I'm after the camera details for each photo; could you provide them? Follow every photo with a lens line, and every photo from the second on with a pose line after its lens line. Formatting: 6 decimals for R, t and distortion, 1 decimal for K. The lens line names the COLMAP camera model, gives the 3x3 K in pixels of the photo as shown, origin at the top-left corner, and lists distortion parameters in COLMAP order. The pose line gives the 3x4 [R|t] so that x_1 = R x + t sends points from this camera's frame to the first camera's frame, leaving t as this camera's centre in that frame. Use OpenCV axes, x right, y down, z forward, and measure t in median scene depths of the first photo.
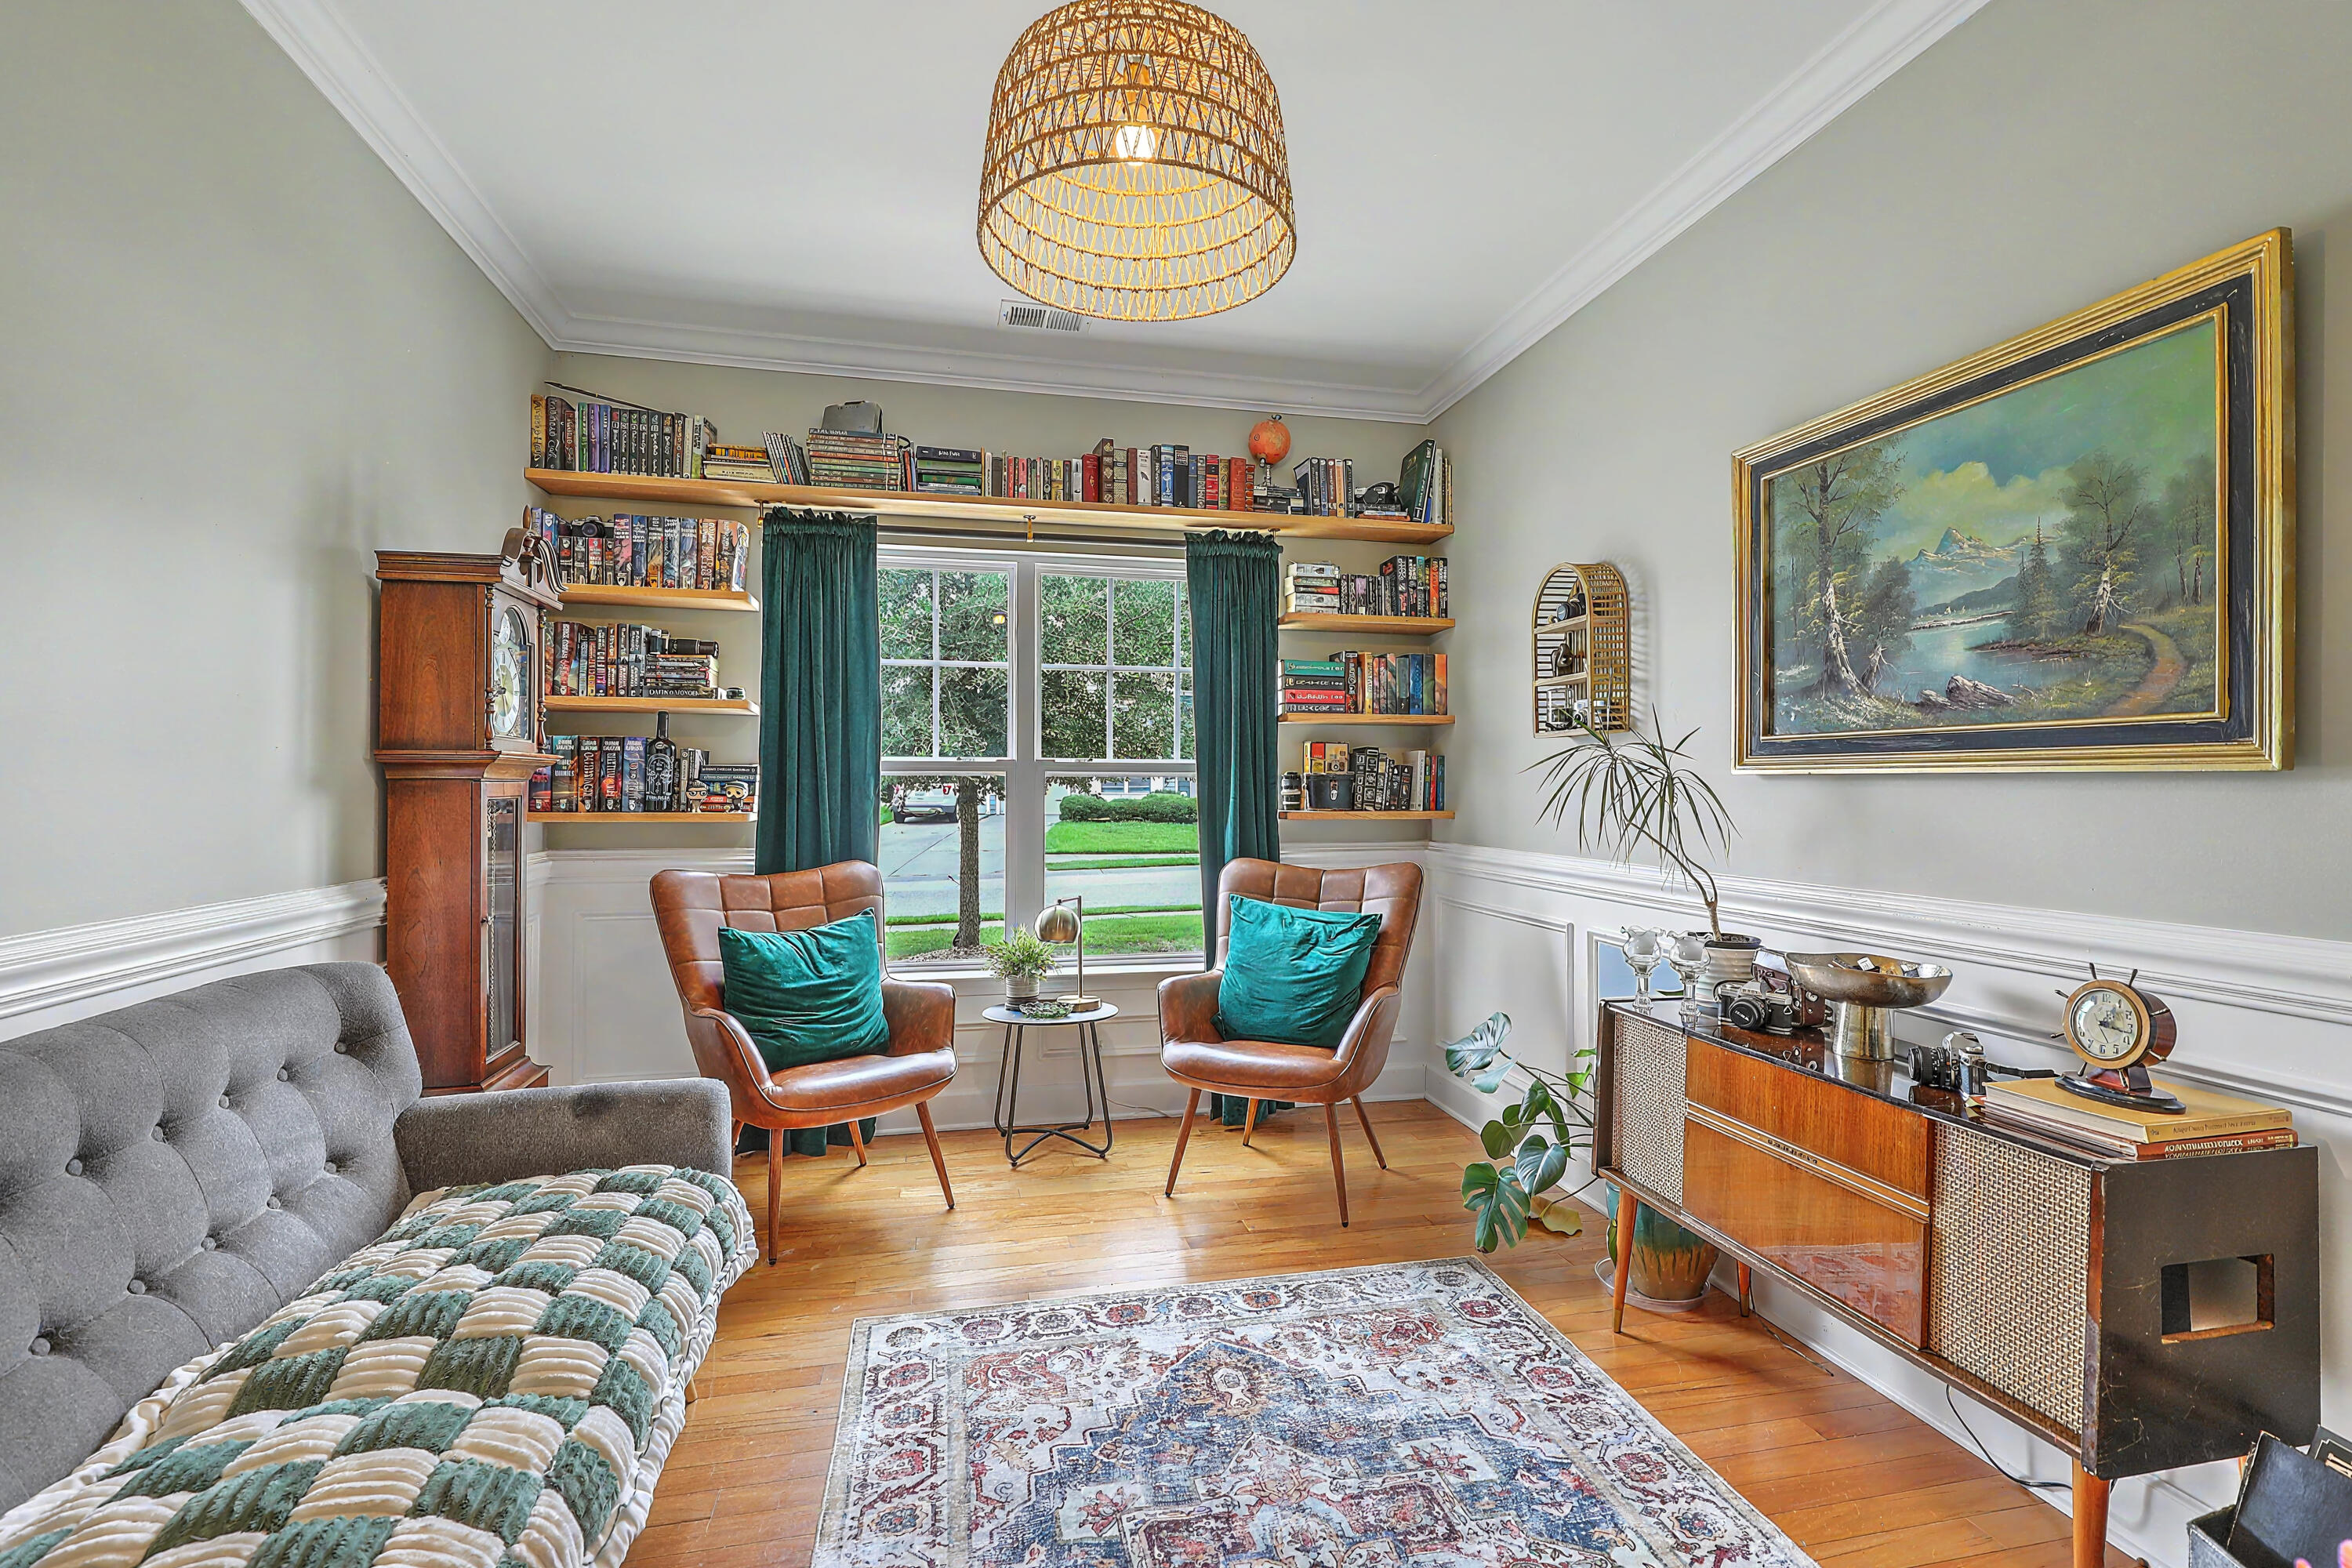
lens RADIAL K [[1081.9, 0, 1156.6], [0, 1081.9, 786.1], [0, 0, 1]] dist [0.001083, 0.000015]
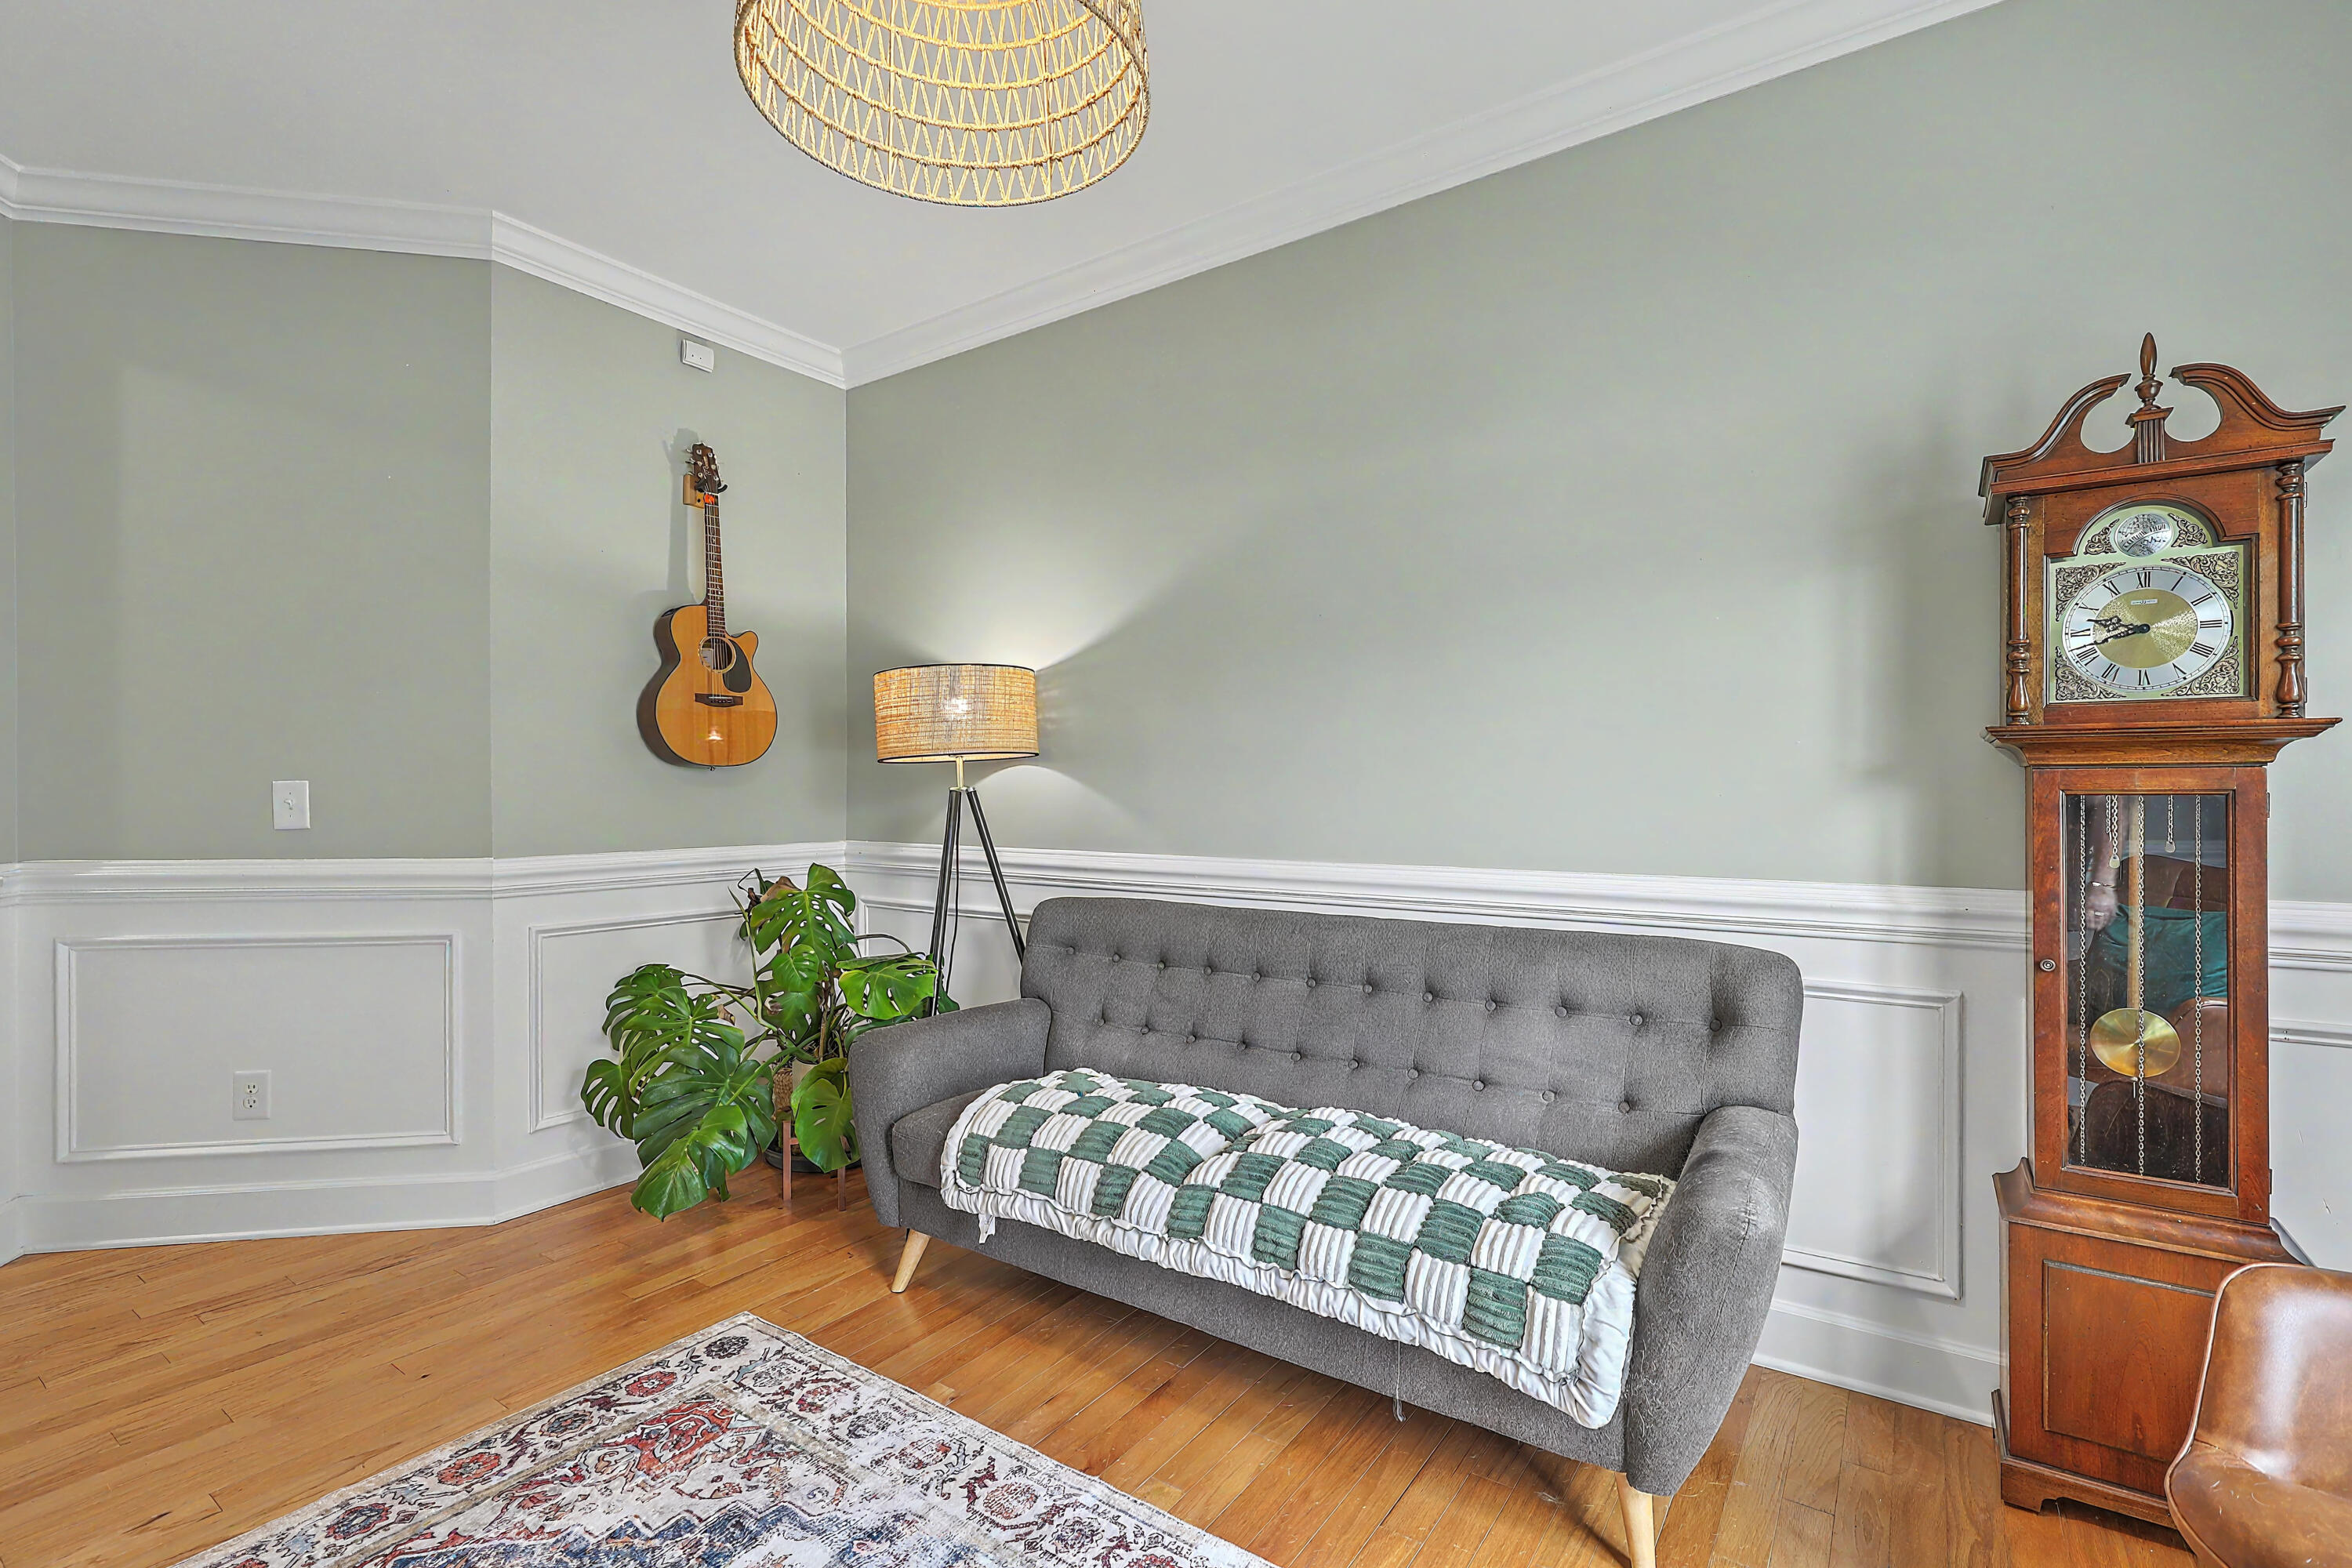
lens RADIAL K [[1054.0, 0, 1189.7], [0, 1054.0, 779.8], [0, 0, 1]] dist [0.001830, 0.000341]
pose [[-0.728948, 0.004763, -0.684553, 0.192687], [0.007930, 0.999967, -0.001487, 0.000744], [0.684523, -0.006513, -0.728962, 0.832634]]
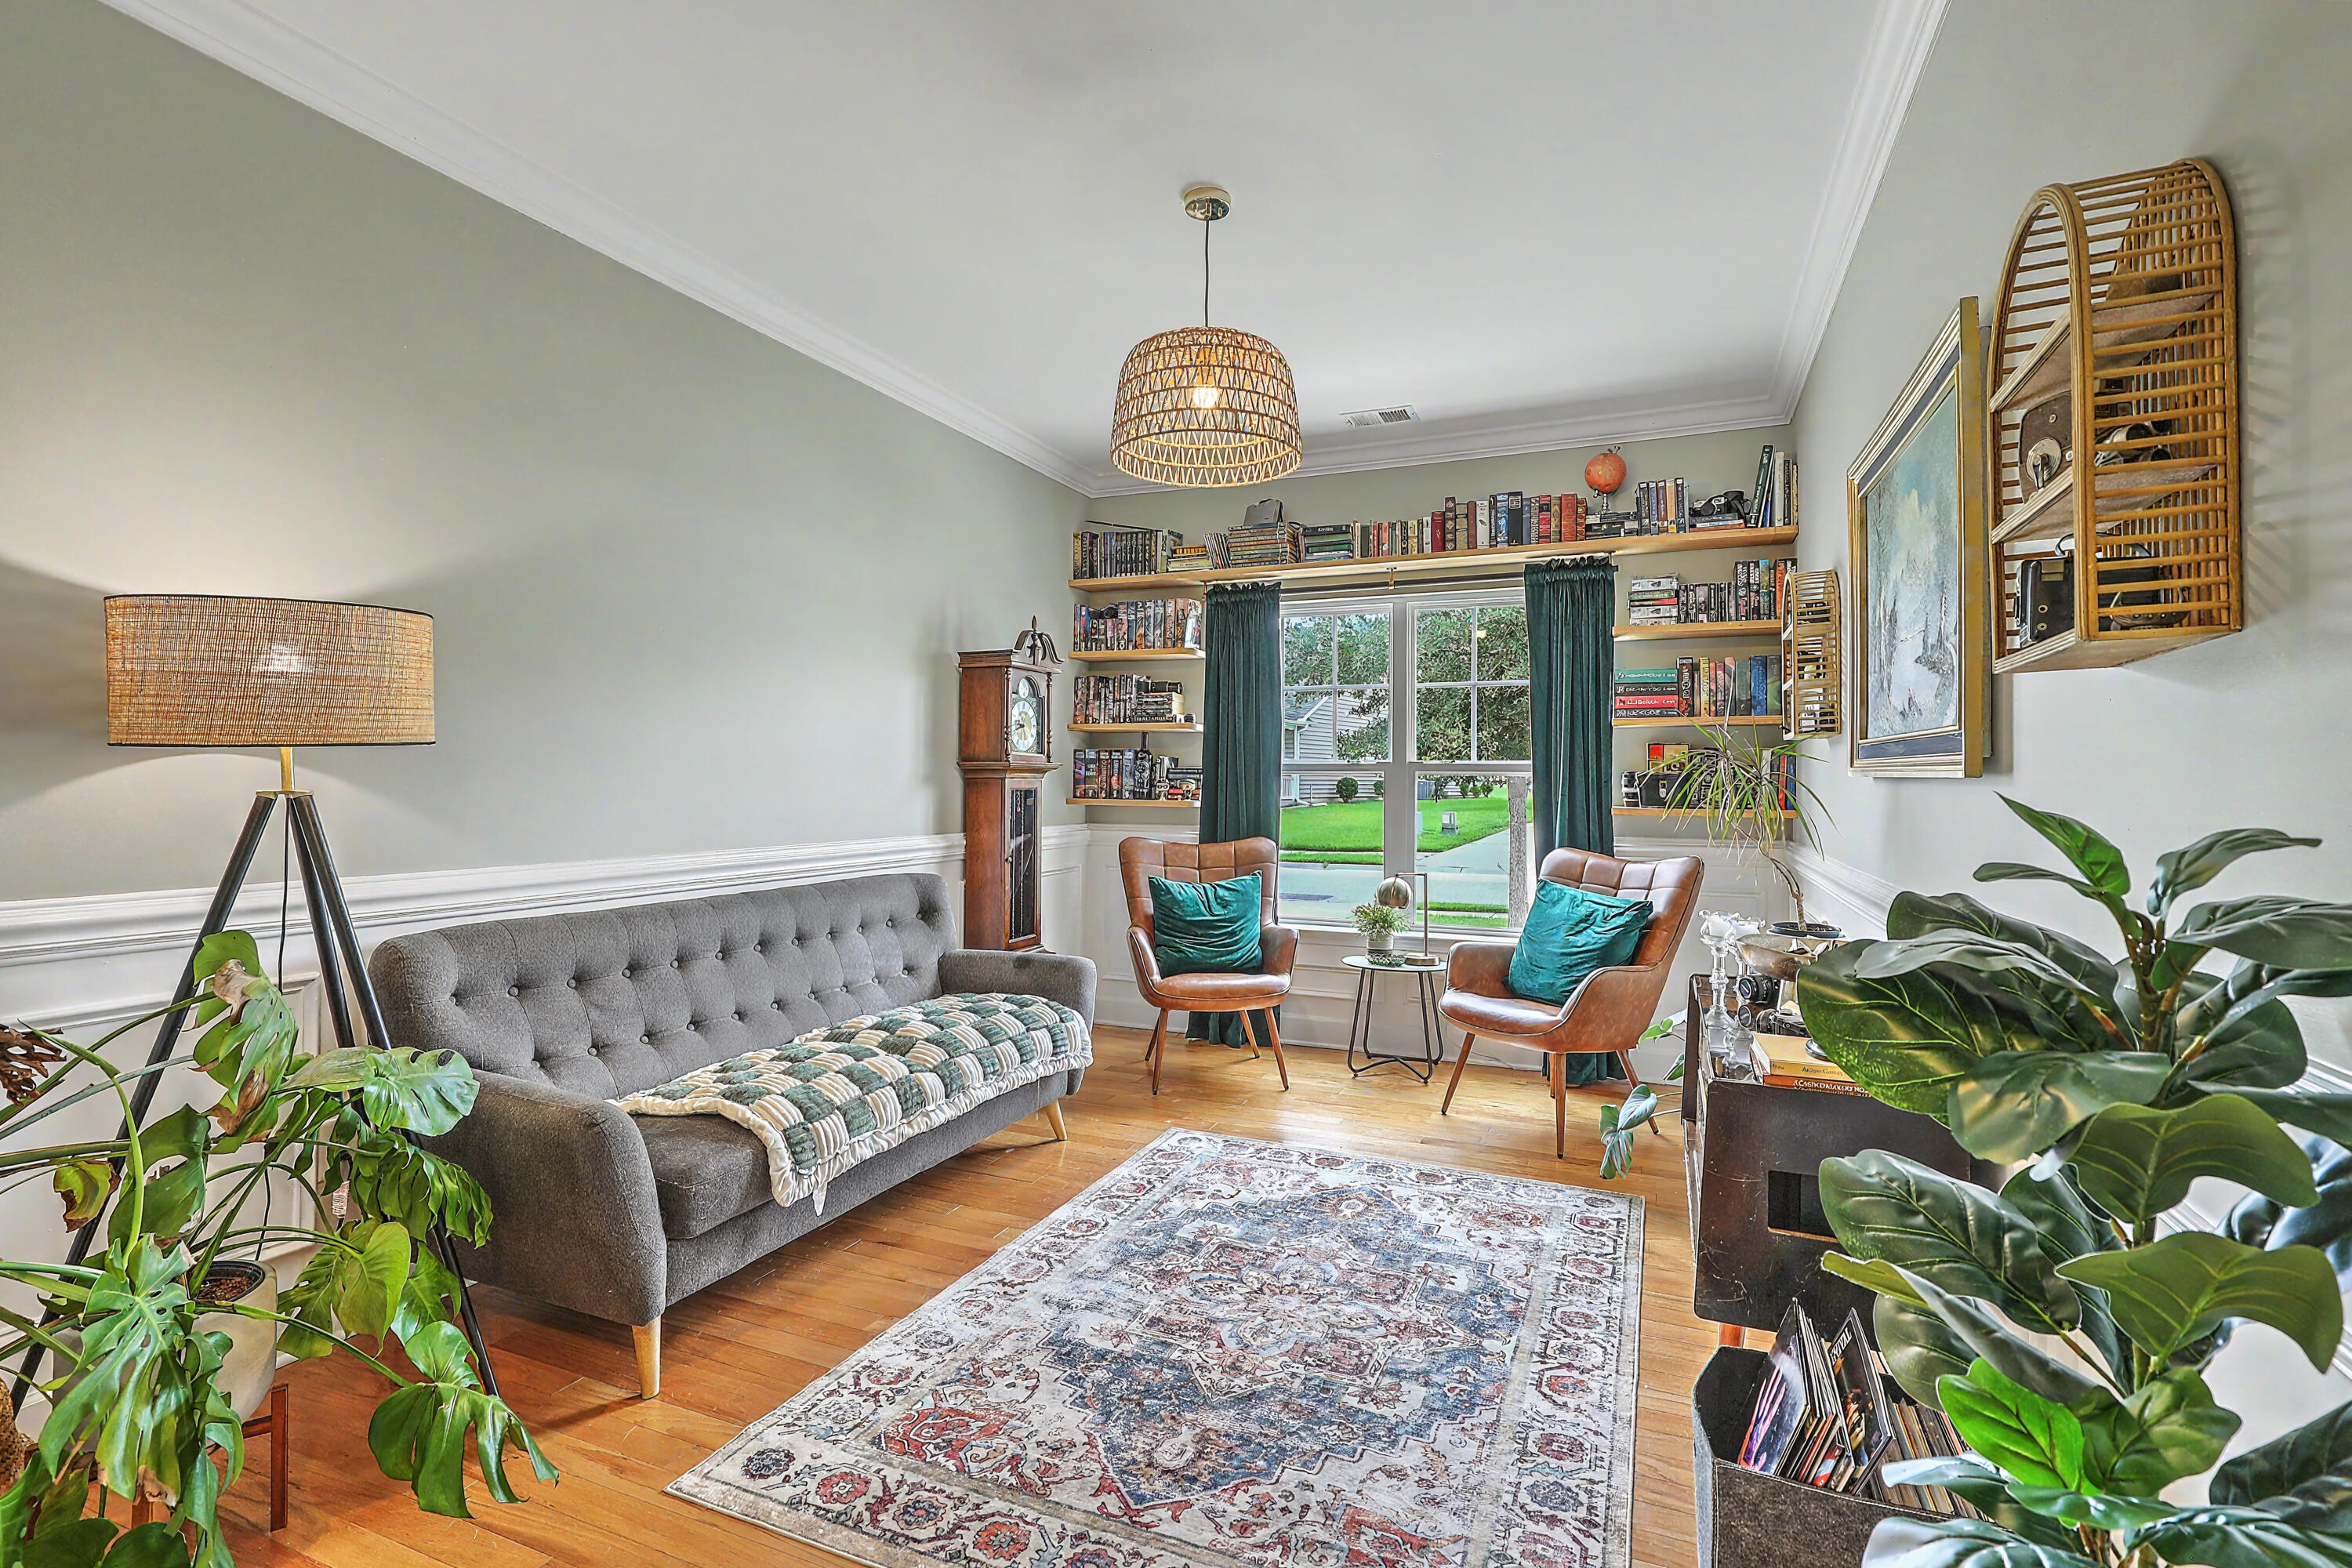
lens RADIAL K [[1081.9, 0, 1156.6], [0, 1081.9, 786.1], [0, 0, 1]] dist [0.001083, 0.000015]
pose [[0.797916, 0.007036, -0.602728, 0.450751], [-0.004383, 0.999973, 0.005871, -0.003171], [0.602753, -0.002043, 0.797925, -0.175936]]
